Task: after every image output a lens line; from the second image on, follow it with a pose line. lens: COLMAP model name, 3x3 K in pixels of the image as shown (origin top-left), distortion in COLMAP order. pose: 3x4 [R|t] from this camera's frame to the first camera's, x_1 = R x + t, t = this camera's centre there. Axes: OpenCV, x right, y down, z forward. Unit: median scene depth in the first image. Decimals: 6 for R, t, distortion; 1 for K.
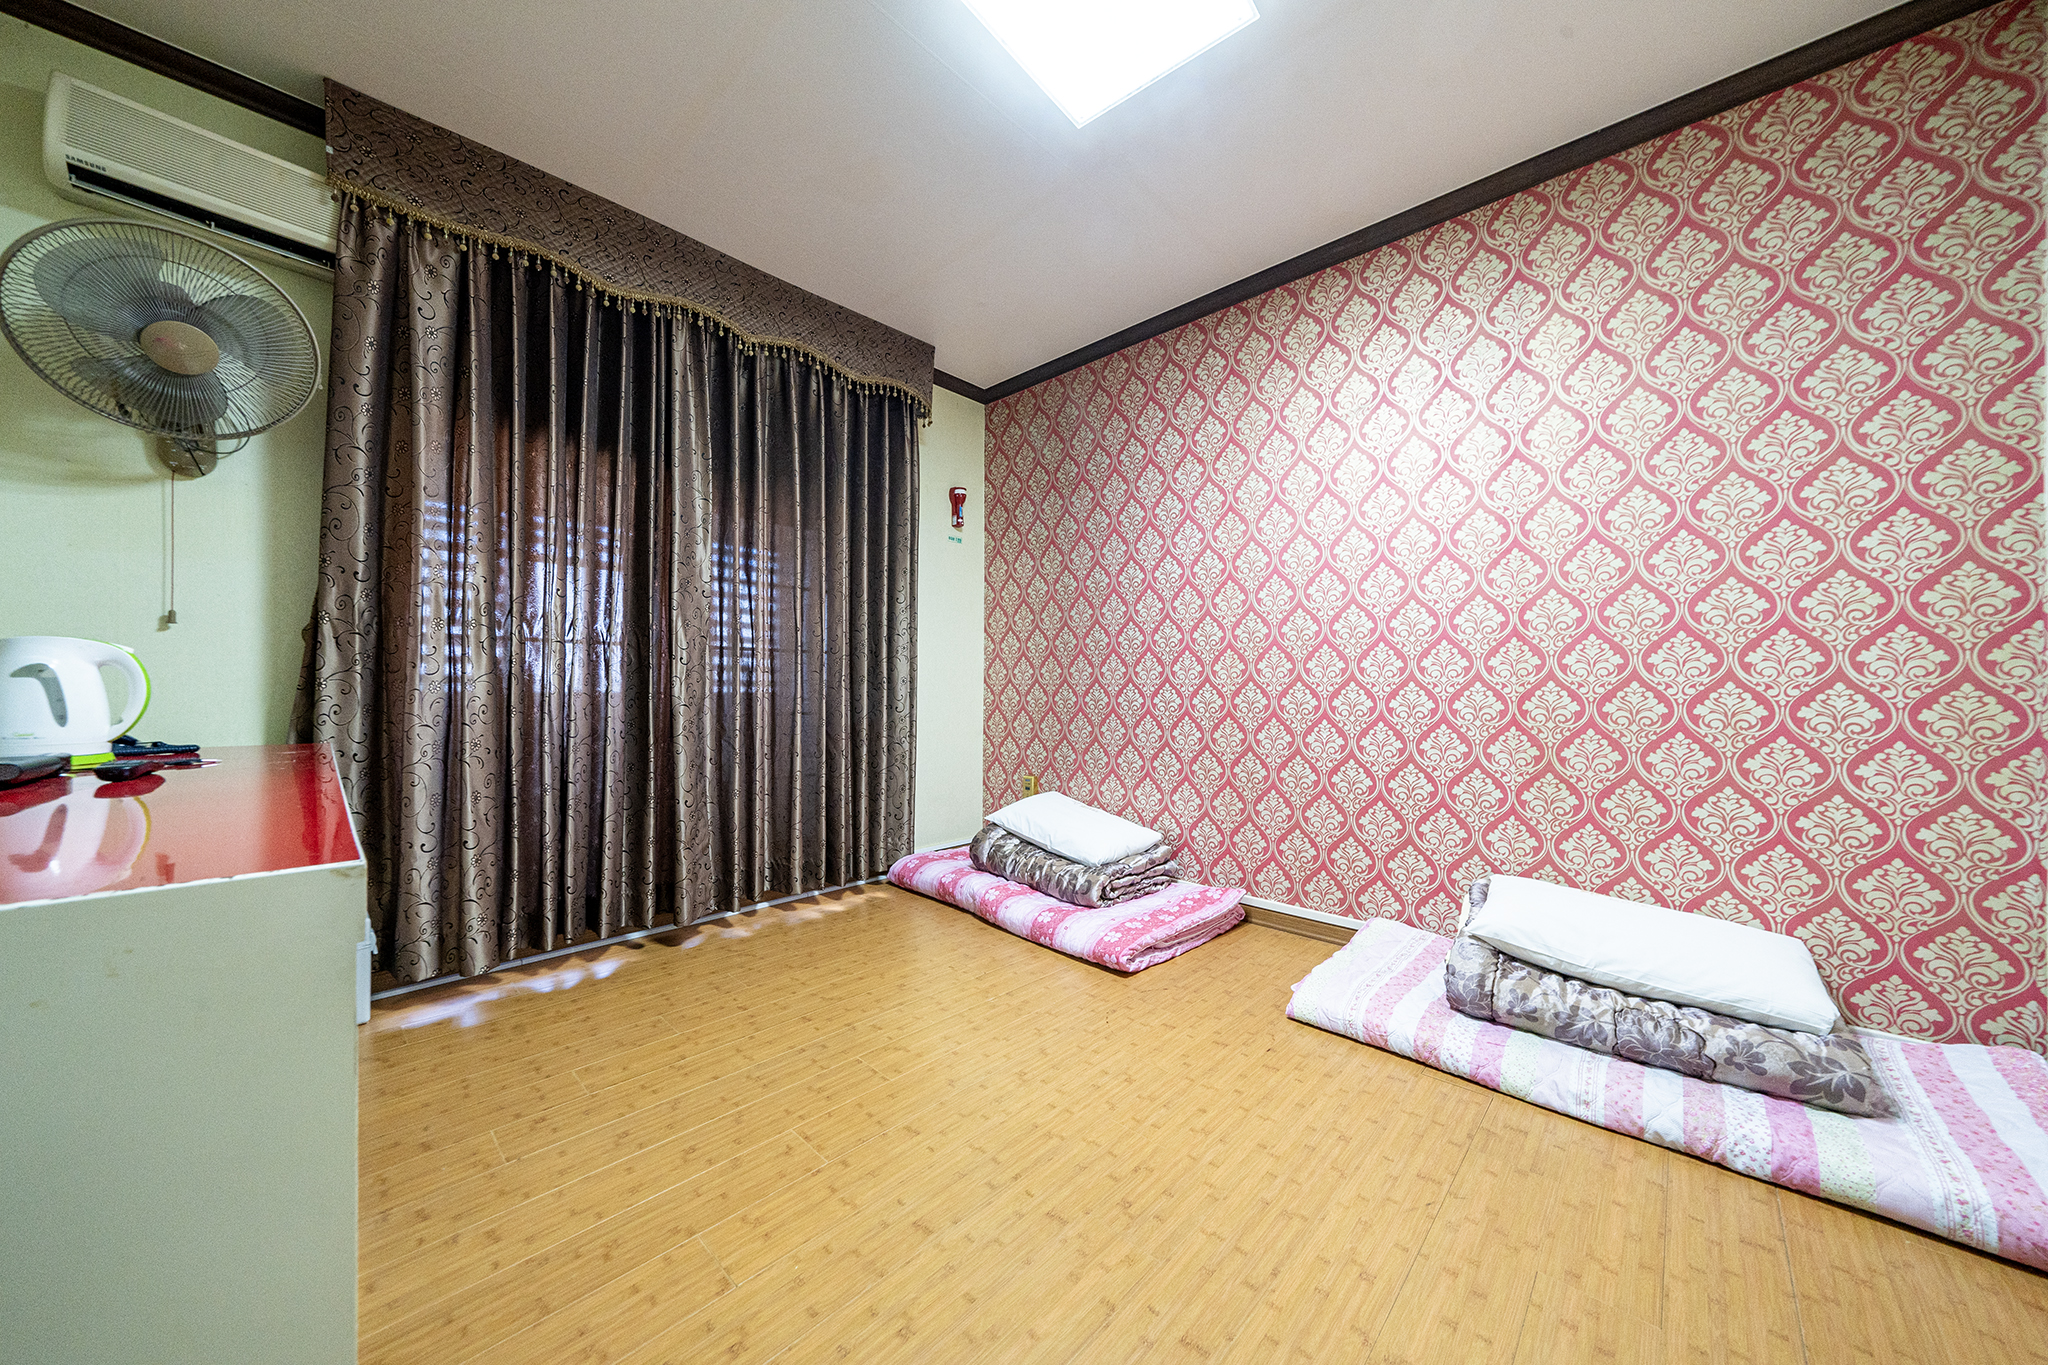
lens RADIAL K [[702.8, 0, 1028.9], [0, 702.8, 694.3], [0, 0, 1]] dist [-0.000823, 0.000102]
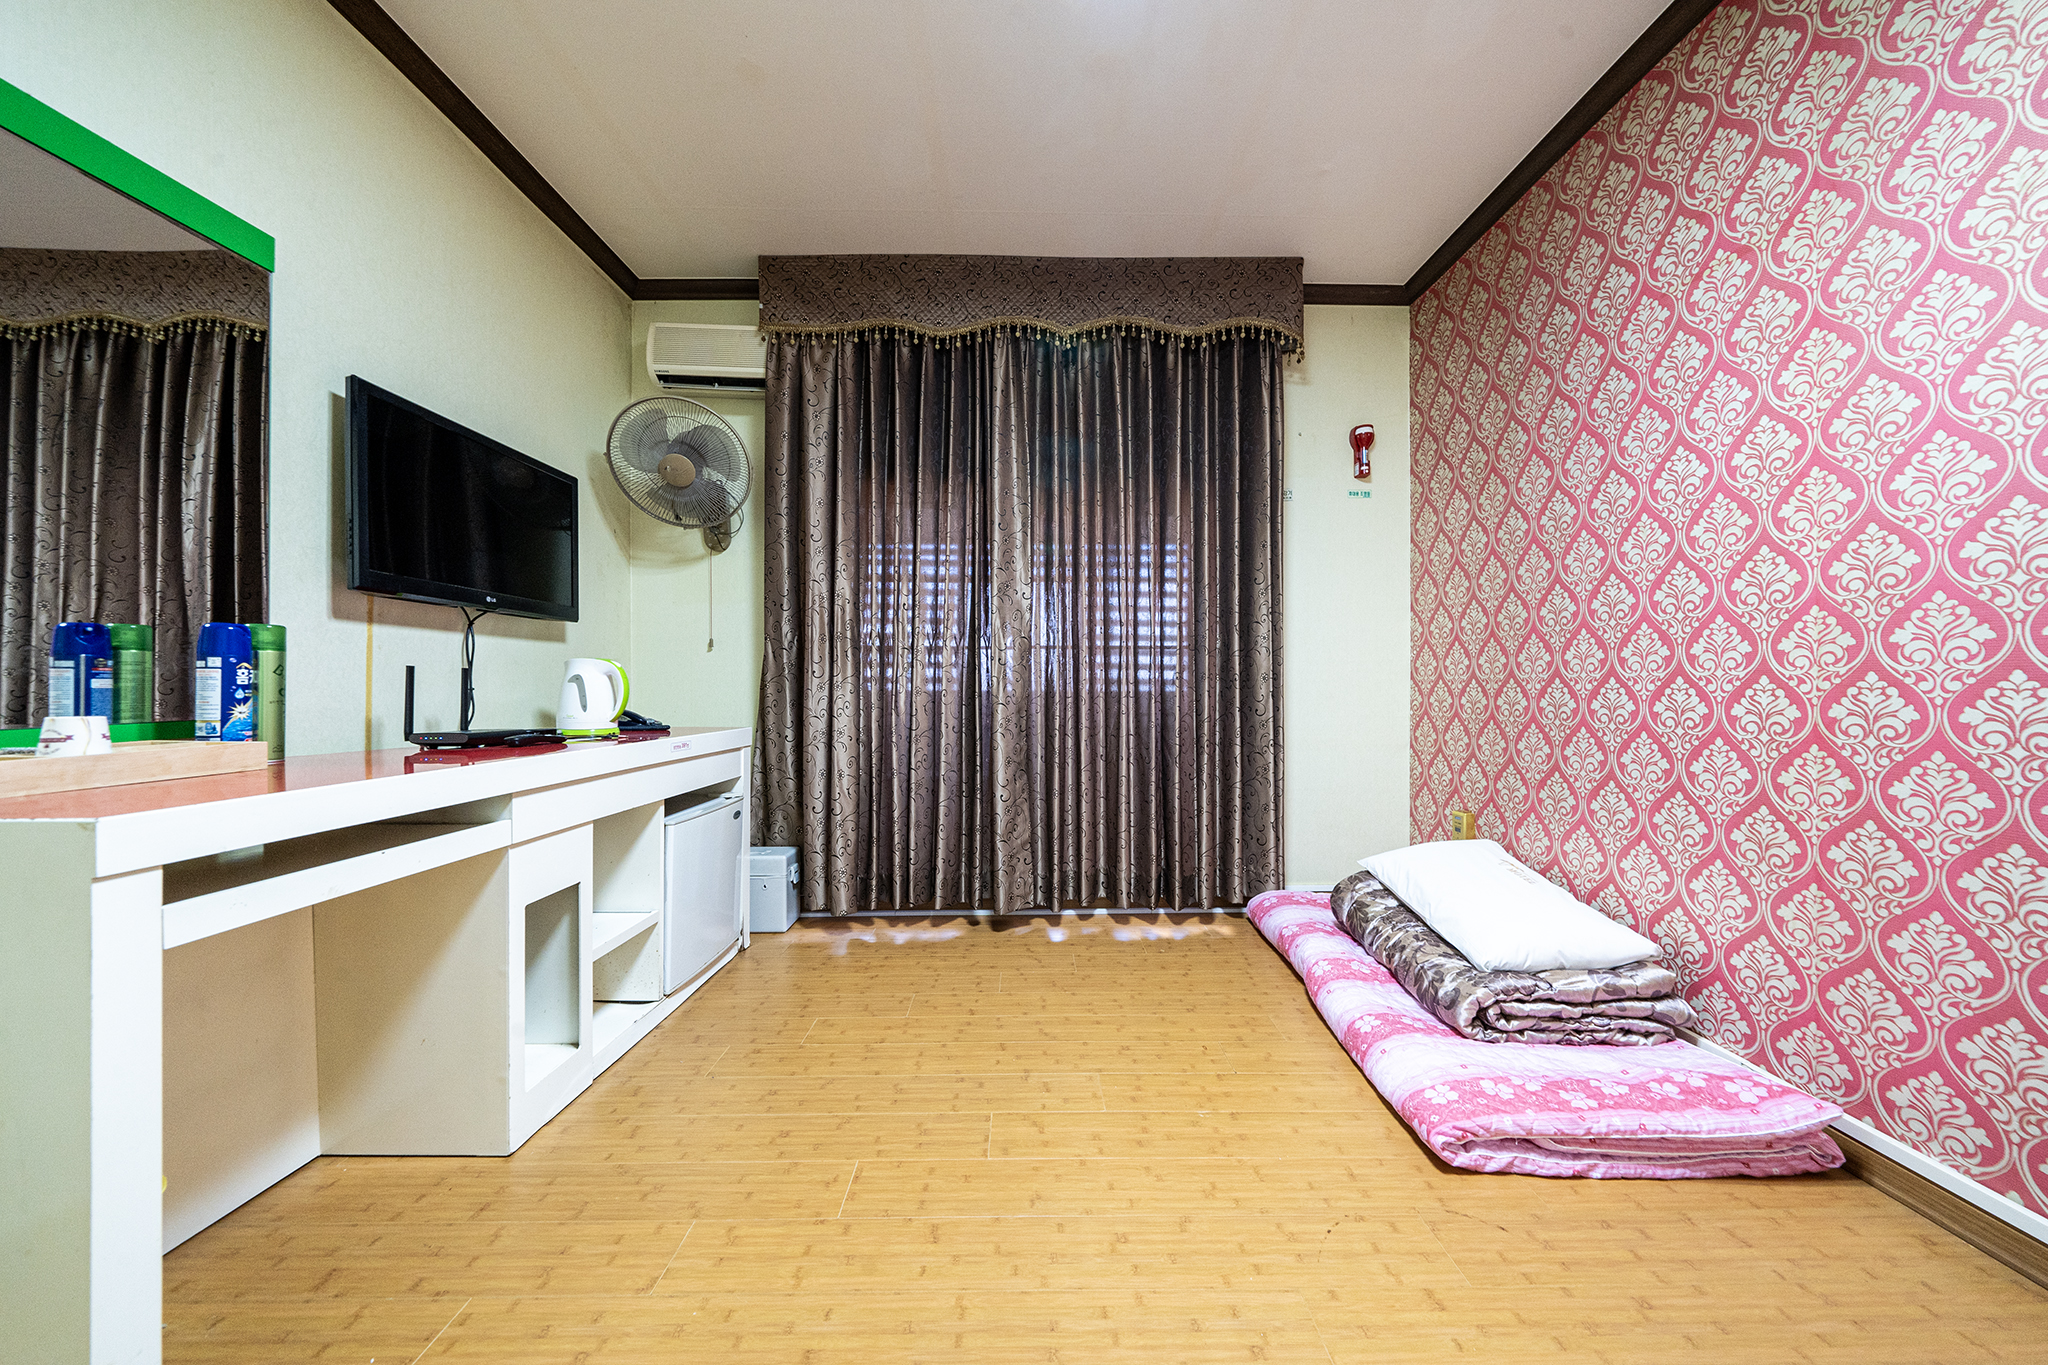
lens RADIAL K [[702.8, 0, 1033.1], [0, 702.8, 688.0], [0, 0, 1]] dist [-0.000823, 0.000102]
pose [[0.699267, -0.000315, -0.714861, 0.264786], [-0.003176, 0.999989, -0.003547, -0.003964], [0.714854, 0.004750, 0.699258, 0.273677]]
